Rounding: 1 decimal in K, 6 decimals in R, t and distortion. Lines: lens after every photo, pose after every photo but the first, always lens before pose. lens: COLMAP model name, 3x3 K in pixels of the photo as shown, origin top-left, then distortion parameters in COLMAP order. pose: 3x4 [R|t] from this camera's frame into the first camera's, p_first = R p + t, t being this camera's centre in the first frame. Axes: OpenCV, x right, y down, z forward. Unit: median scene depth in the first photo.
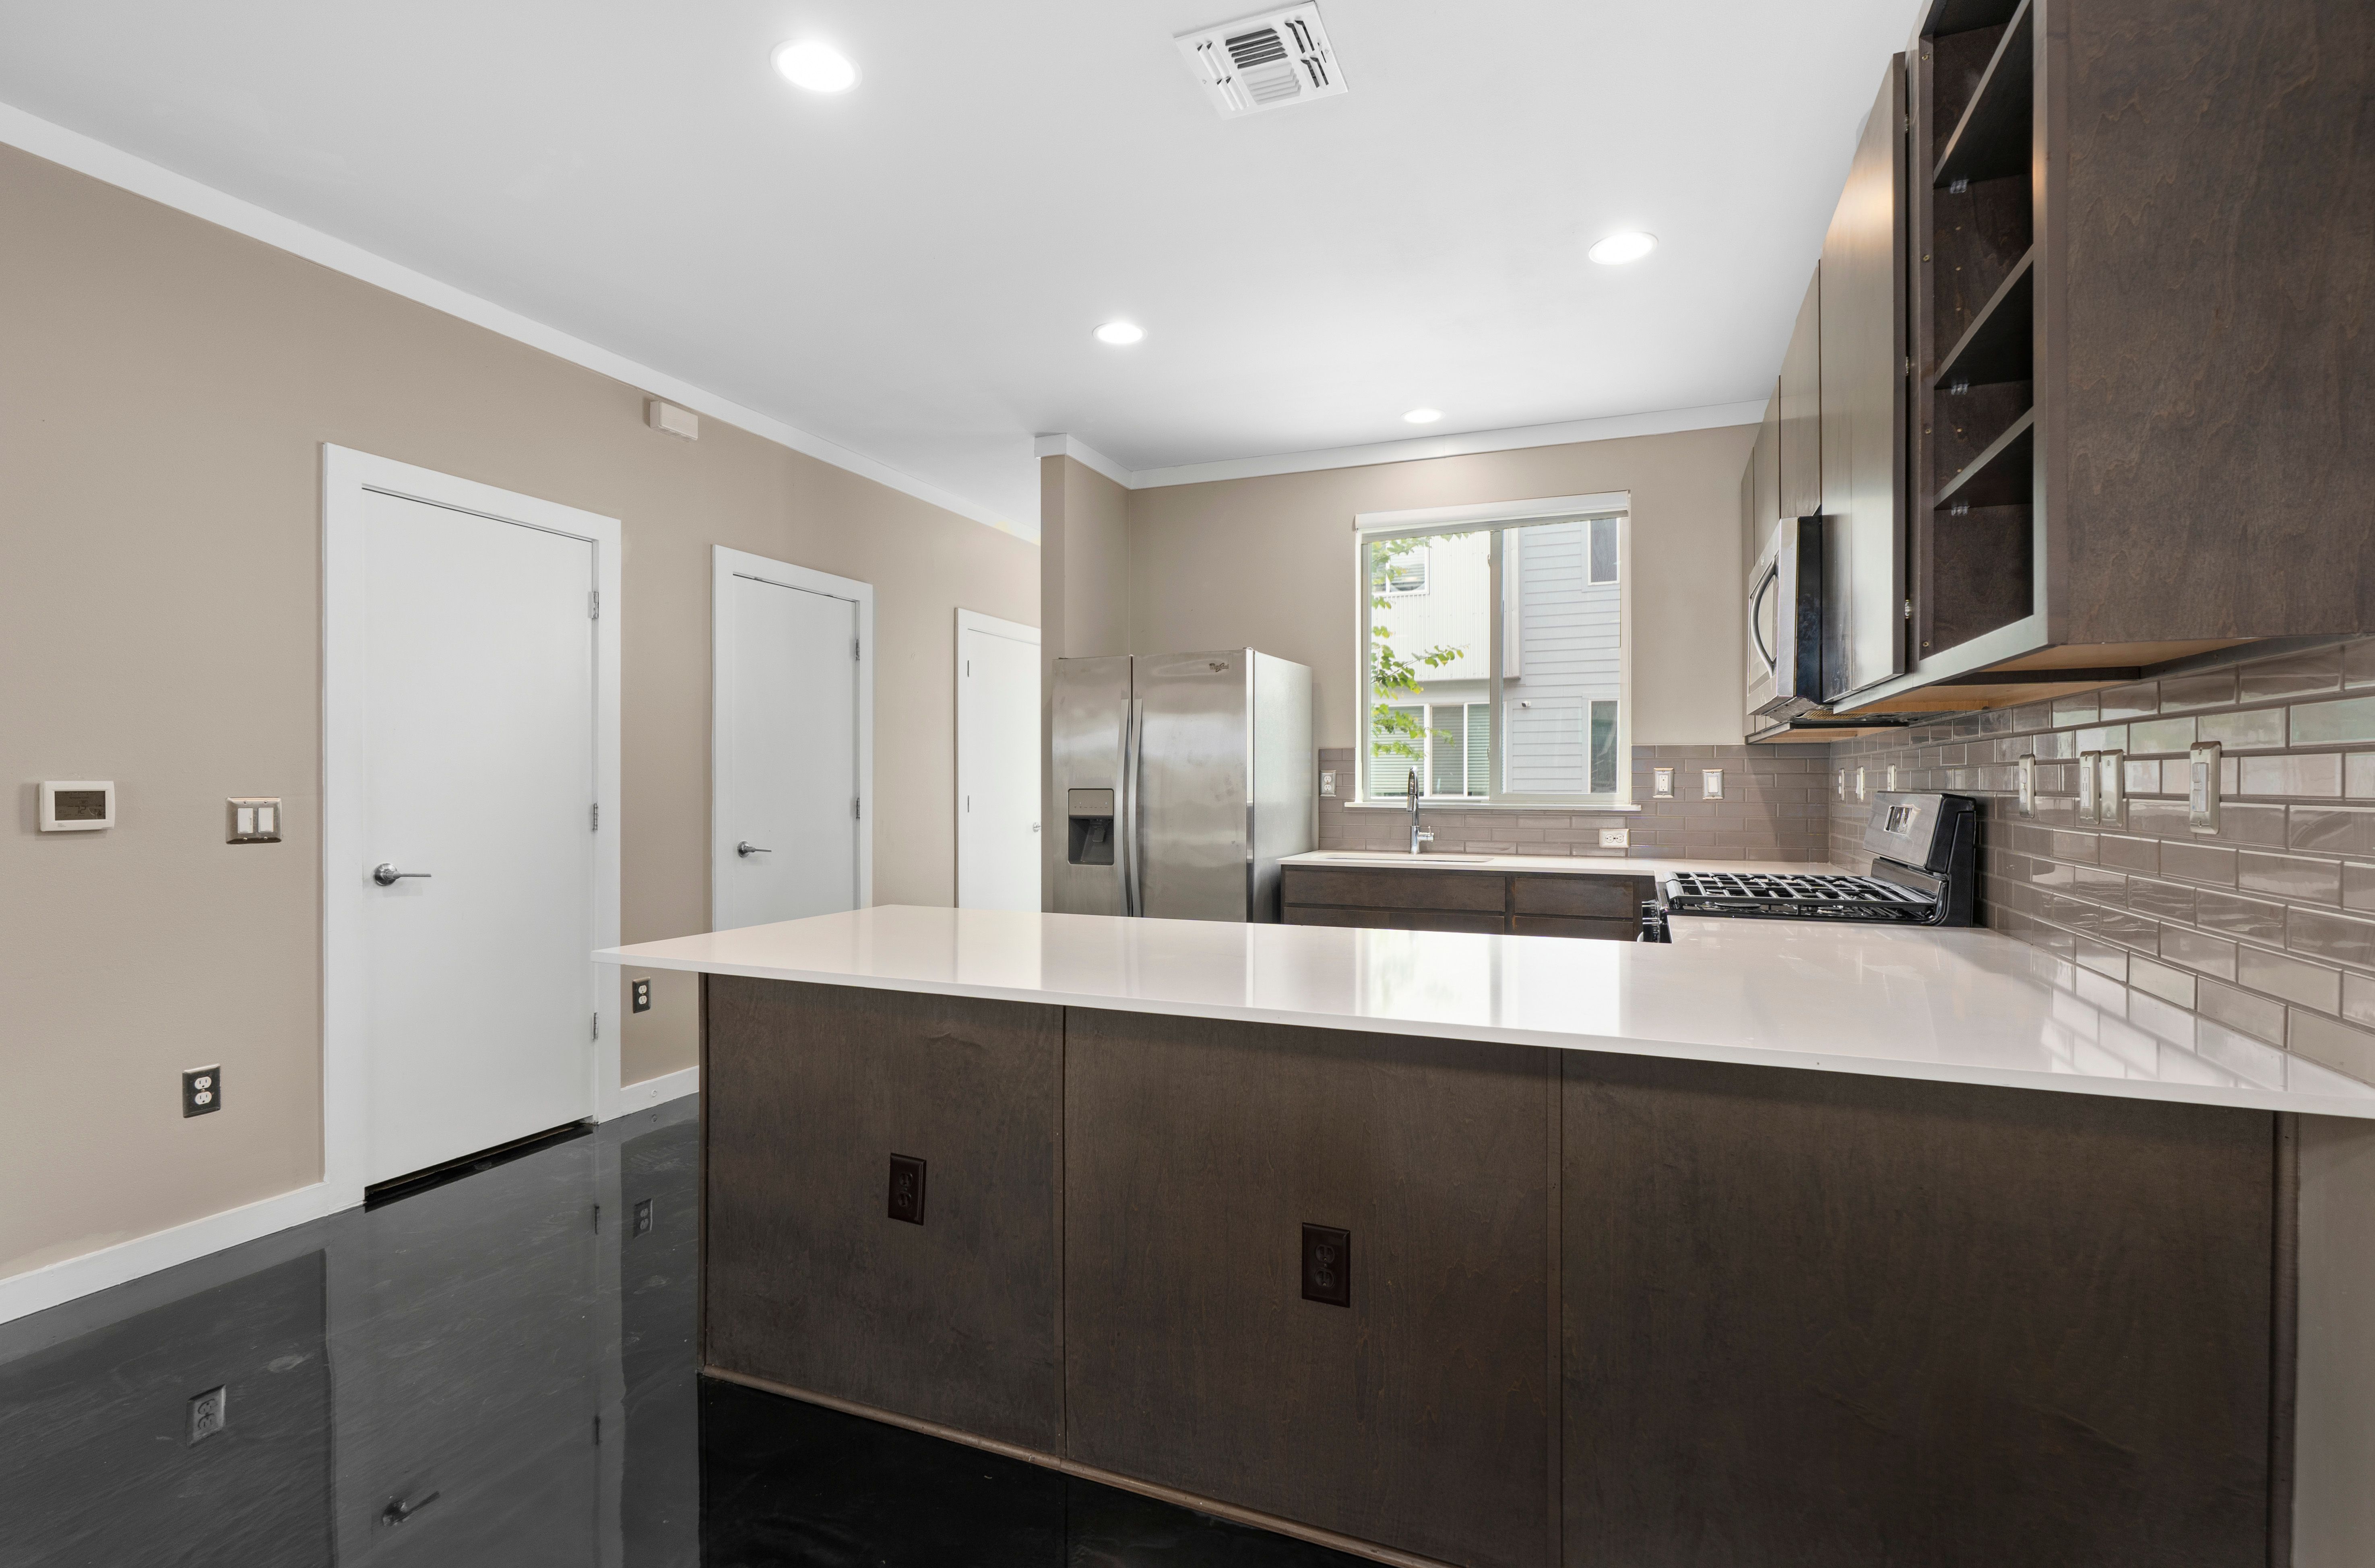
lens RADIAL K [[1096.4, 0, 1192.2], [0, 1096.4, 785.1], [0, 0, 1]] dist [-0.007799, -0.000077]
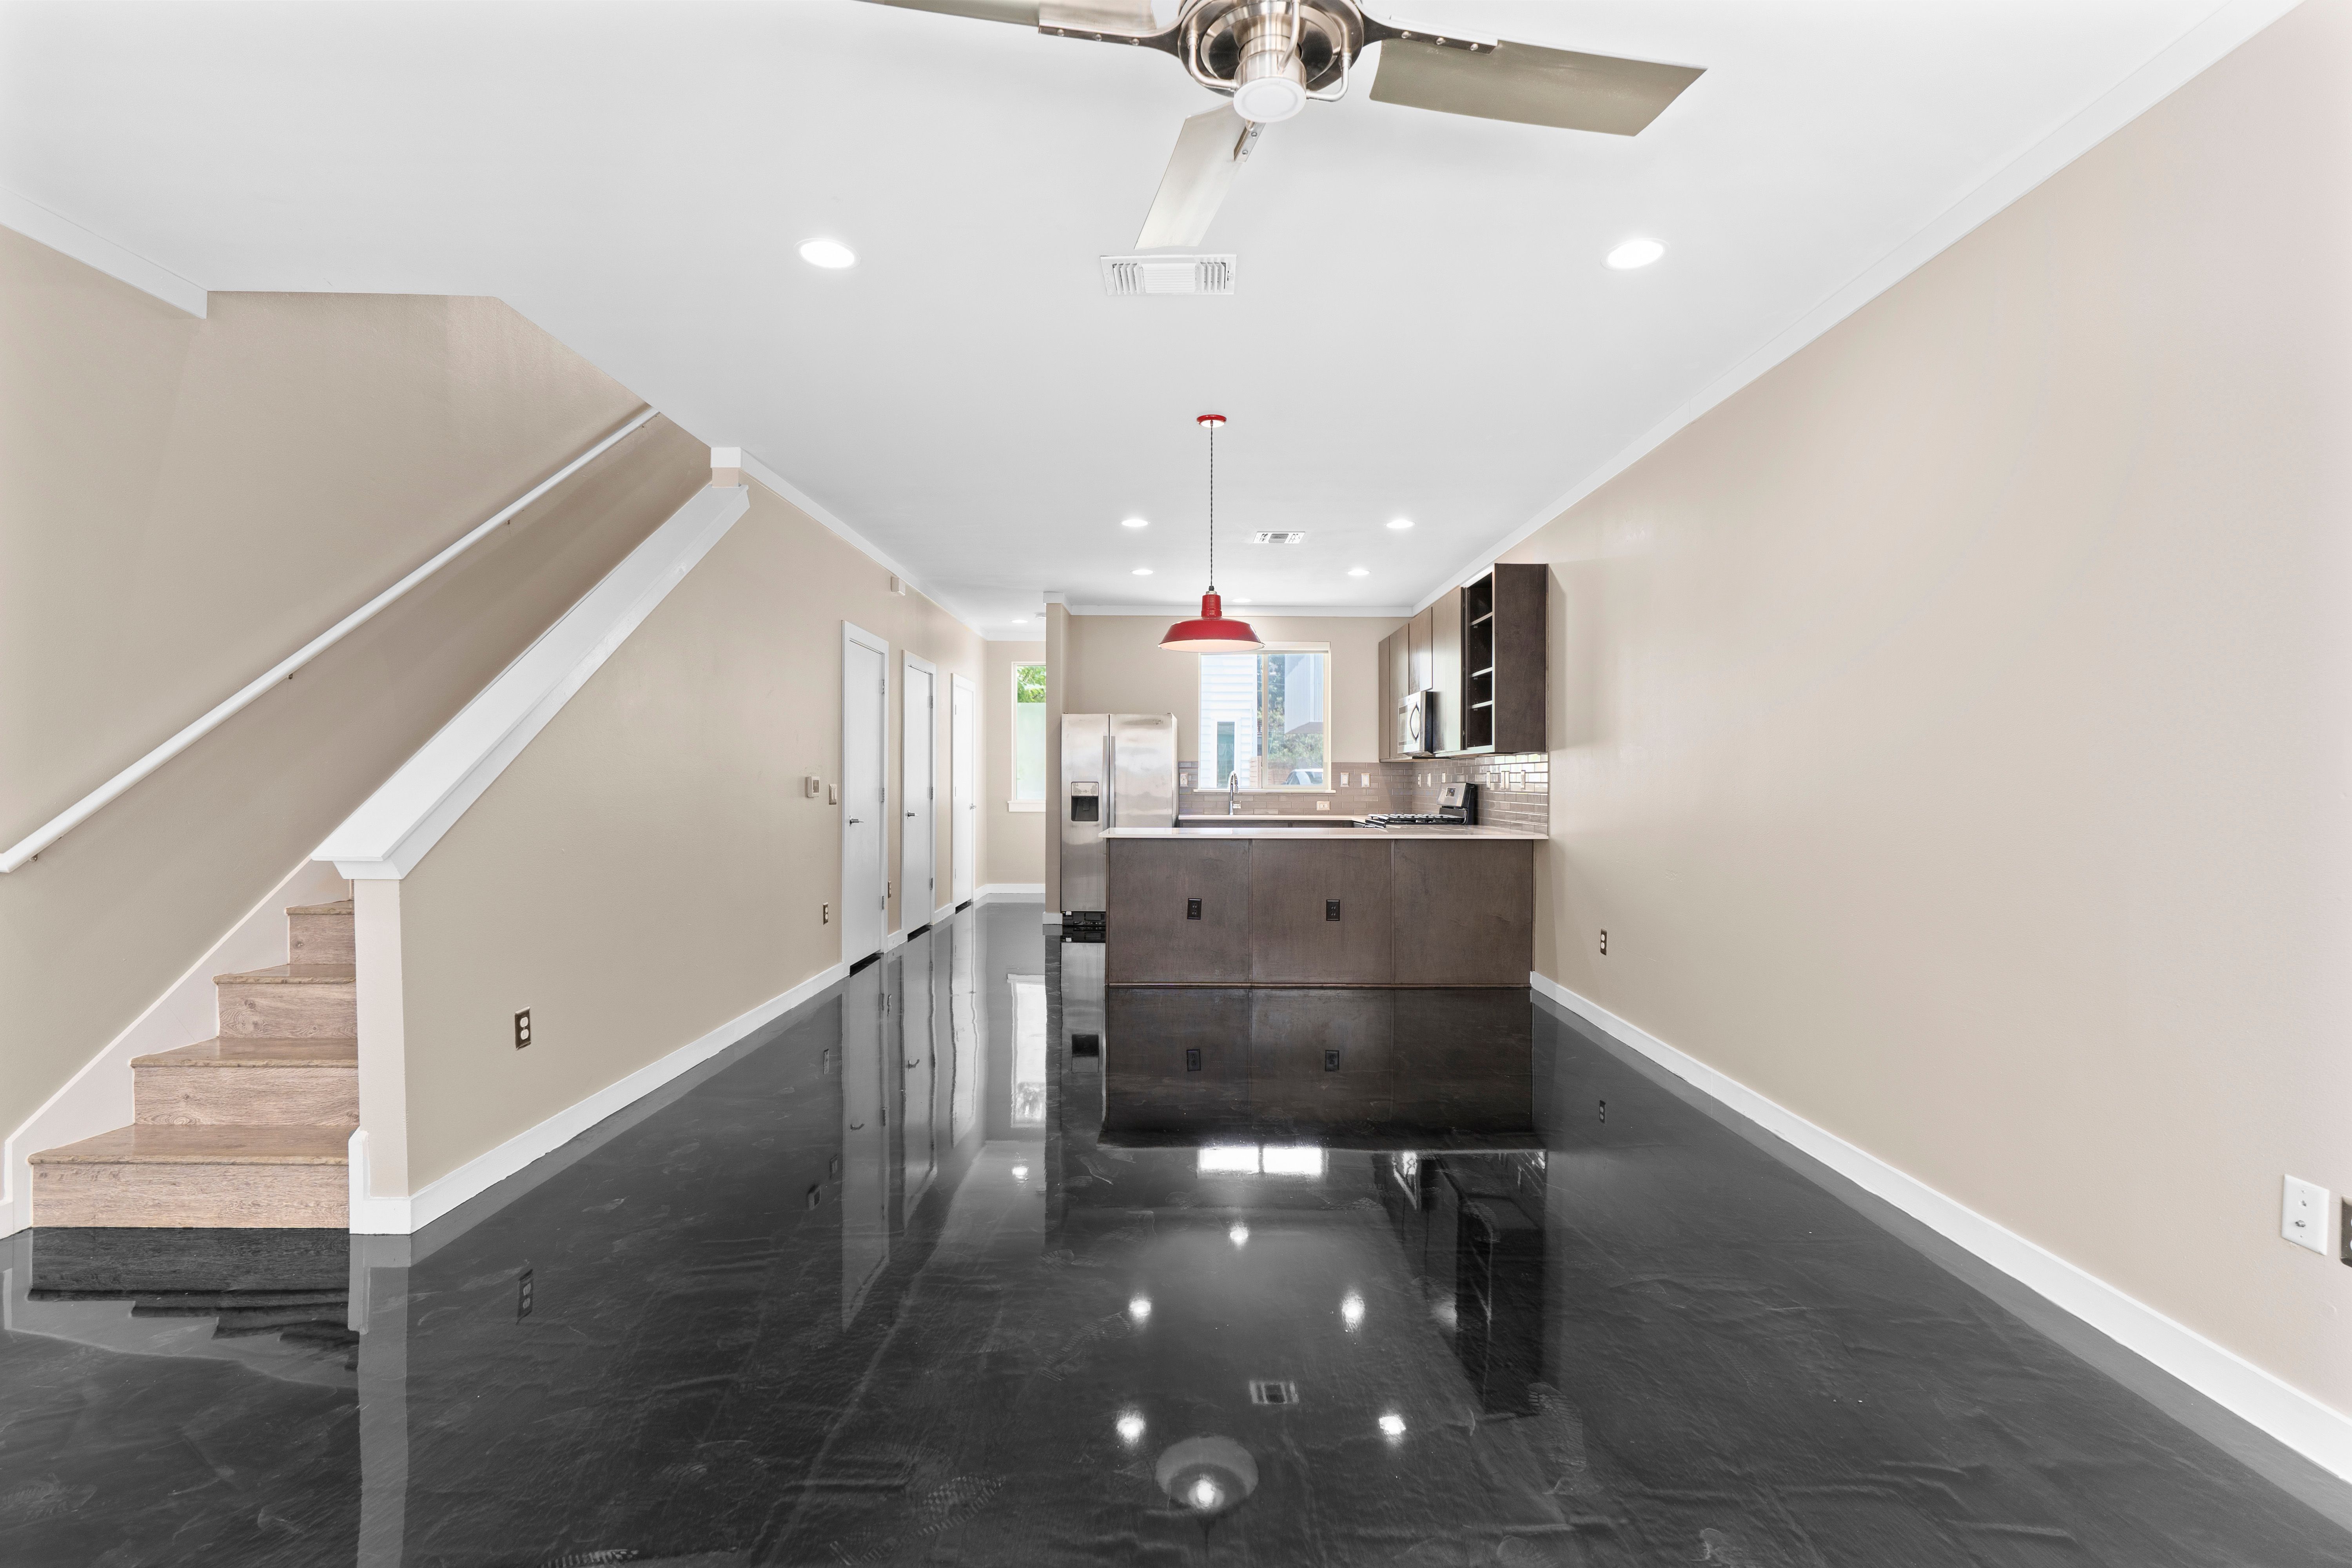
lens RADIAL K [[1063.2, 0, 1176.0], [0, 1063.2, 784.0], [0, 0, 1]] dist [-0.007797, 0.004660]
pose [[0.928286, 0.000730, 0.371866, -0.650148], [-0.001037, 0.999999, 0.000625, 0.005636], [-0.371865, -0.000966, 0.928286, -0.810943]]
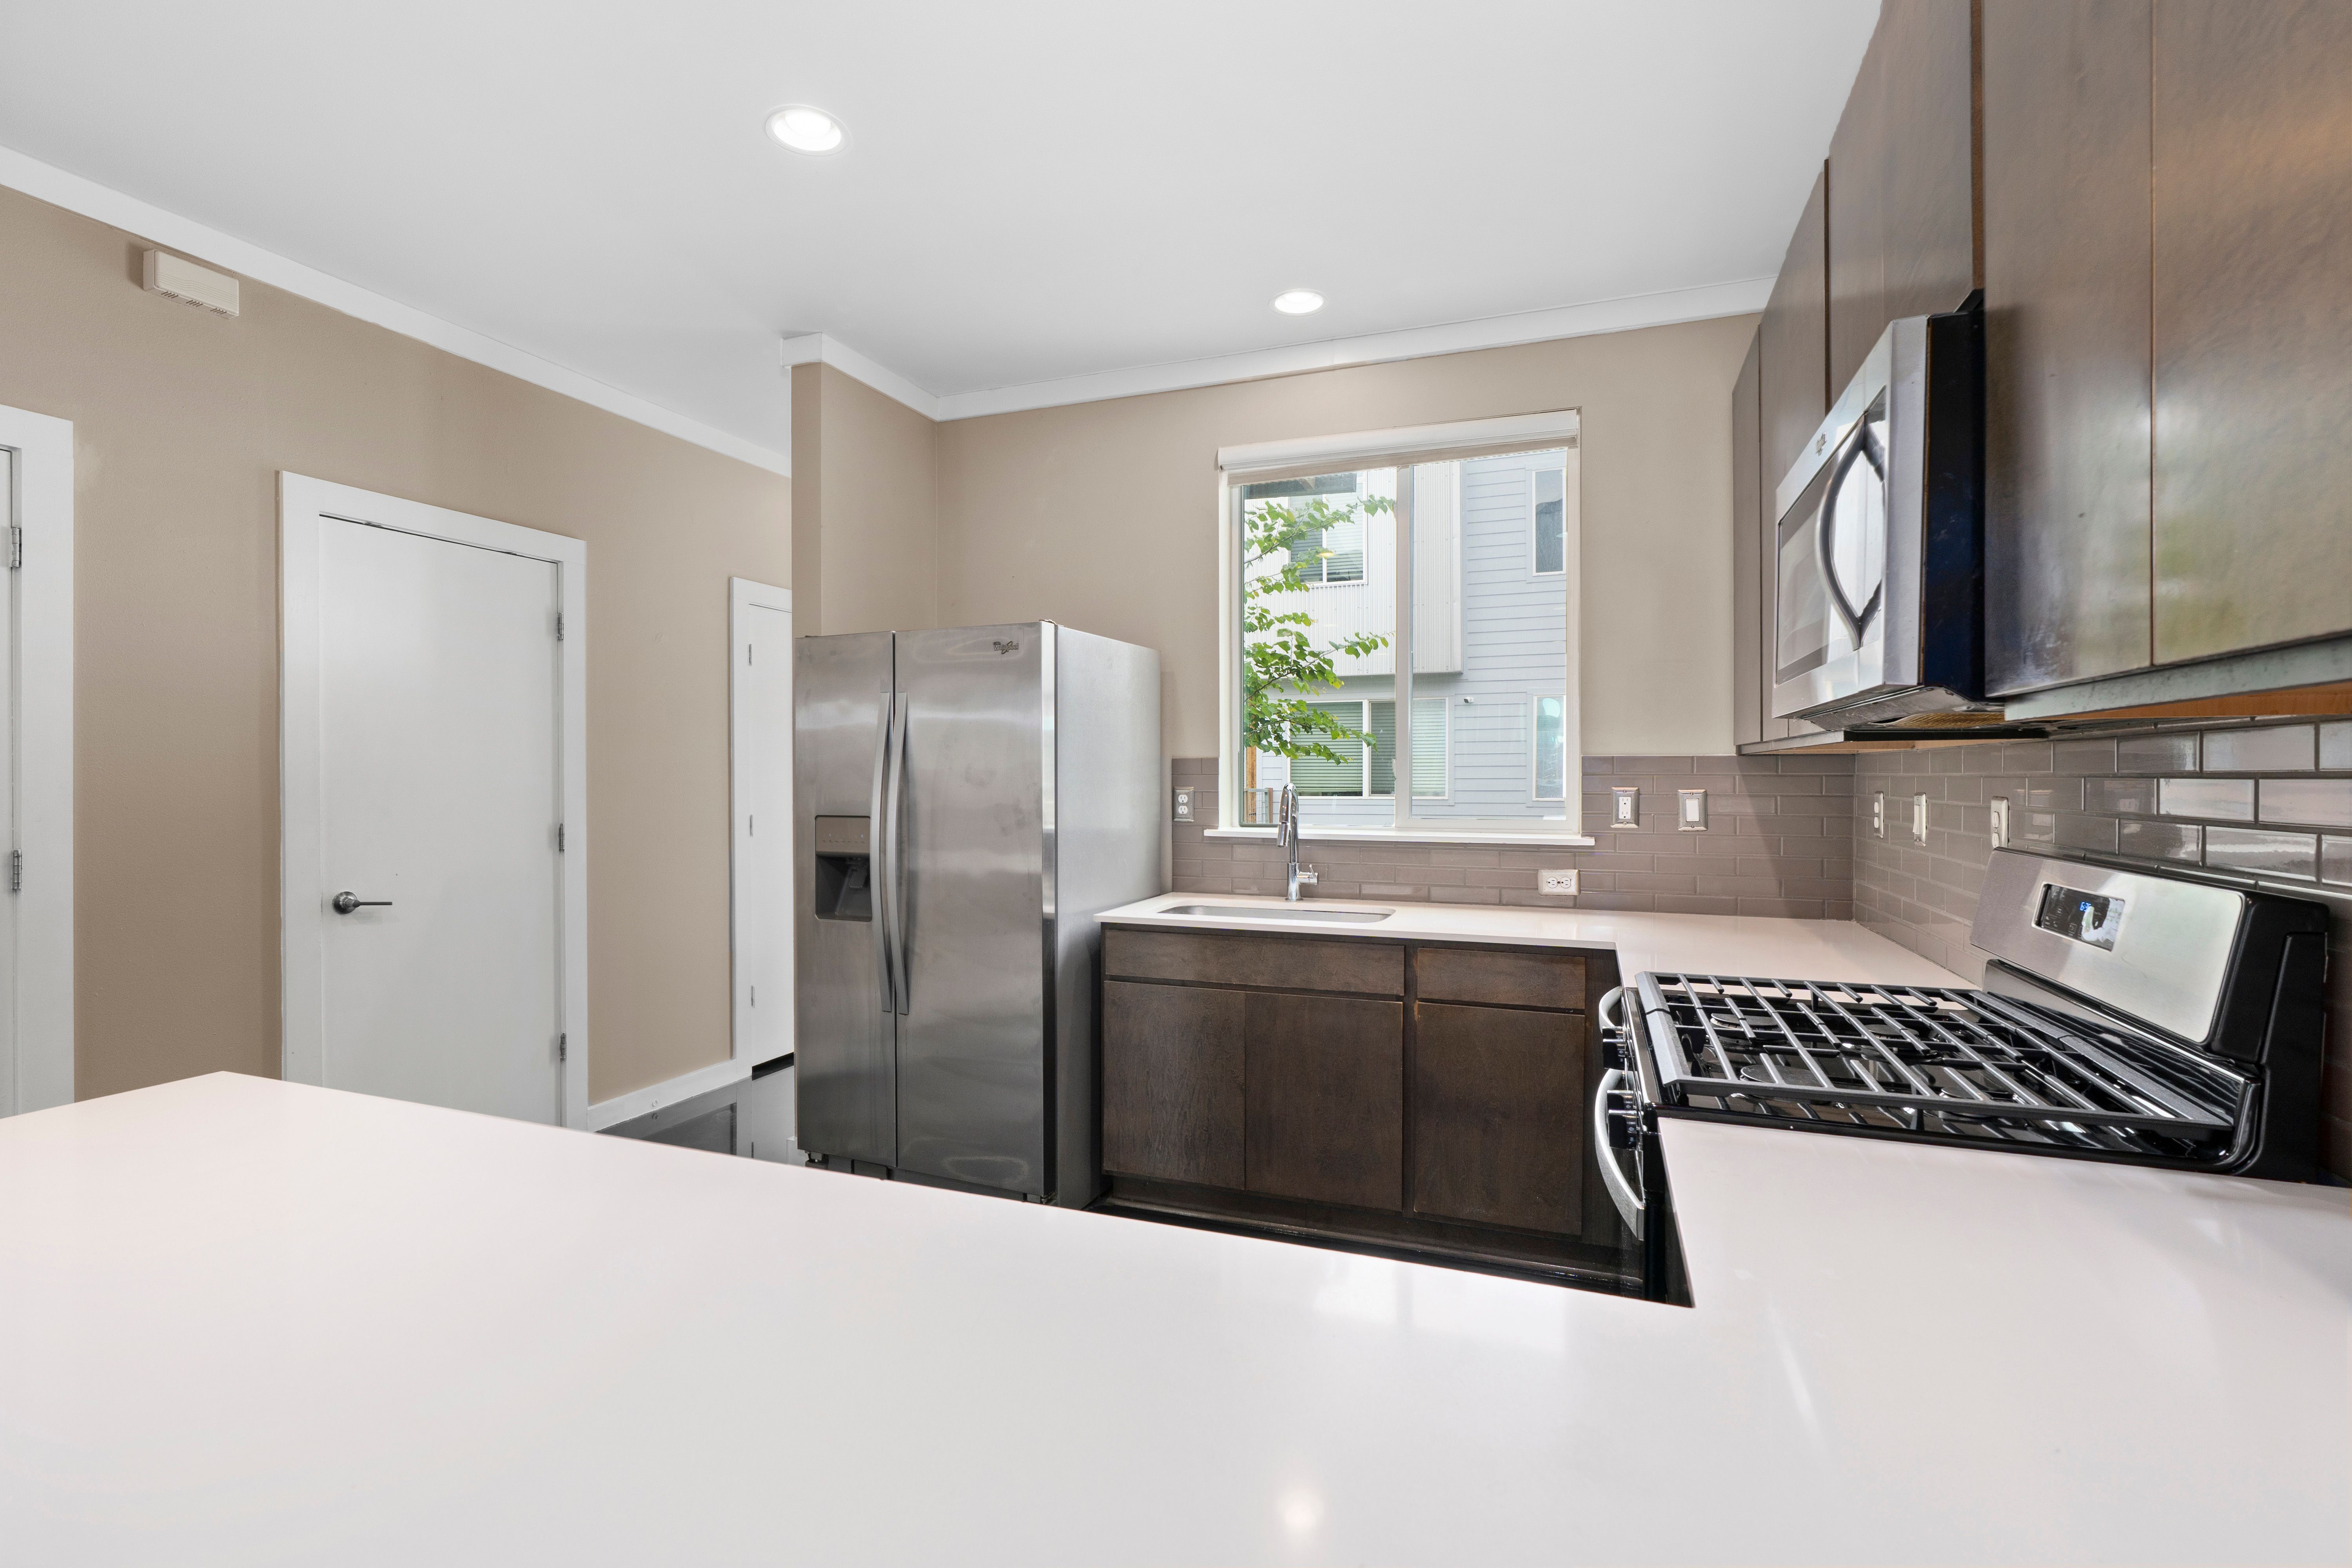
lens RADIAL K [[1068.8, 0, 1179.6], [0, 1068.8, 776.7], [0, 0, 1]] dist [-0.007597, 0.001583]
pose [[0.999695, -0.000705, 0.024686, 0.114668], [0.000754, 0.999998, -0.001949, -0.021455], [-0.024684, 0.001967, 0.999693, 0.292305]]
